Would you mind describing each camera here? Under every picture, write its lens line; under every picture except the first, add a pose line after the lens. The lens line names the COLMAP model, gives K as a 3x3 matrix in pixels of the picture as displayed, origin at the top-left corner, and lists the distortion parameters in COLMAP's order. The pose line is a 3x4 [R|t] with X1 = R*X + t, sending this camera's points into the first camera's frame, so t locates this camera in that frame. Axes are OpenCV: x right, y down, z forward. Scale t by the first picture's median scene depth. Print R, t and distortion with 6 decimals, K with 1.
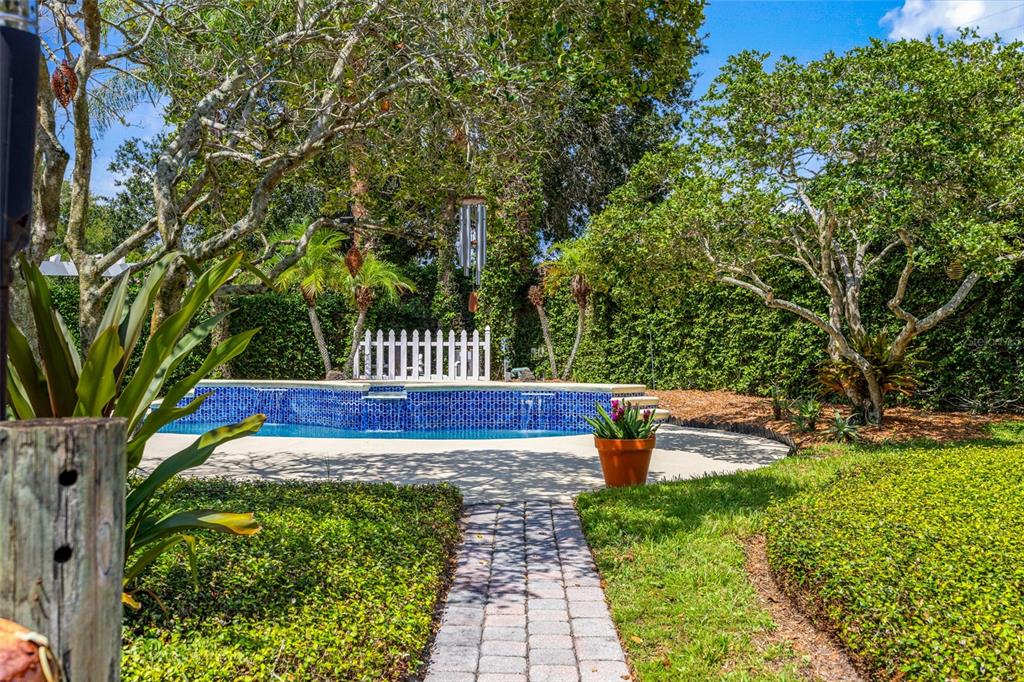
lens RADIAL K [[1015.4, 0, 511.6], [0, 1015.4, 343.2], [0, 0, 1]] dist [0.069203, 0.000000]
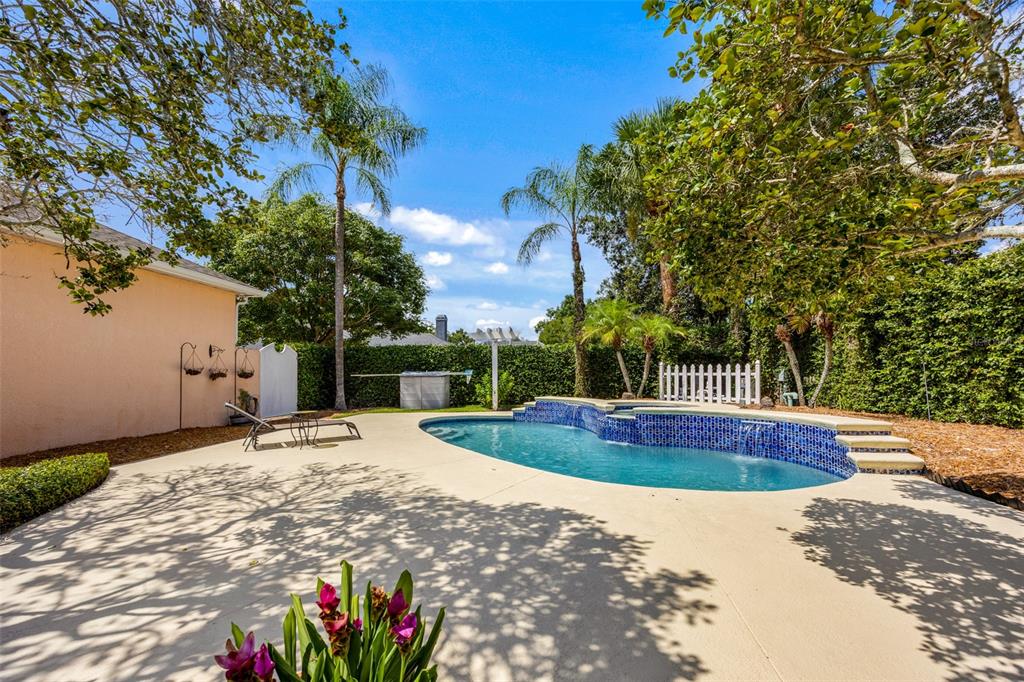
lens RADIAL K [[399.9, 0, 521.4], [0, 399.9, 369.6], [0, 0, 1]] dist [-0.001459, 0.000248]
pose [[0.743487, -0.010197, -0.668673, 0.102683], [0.005347, 0.999942, -0.009304, -0.002031], [0.668729, 0.003342, 0.743498, 0.440436]]
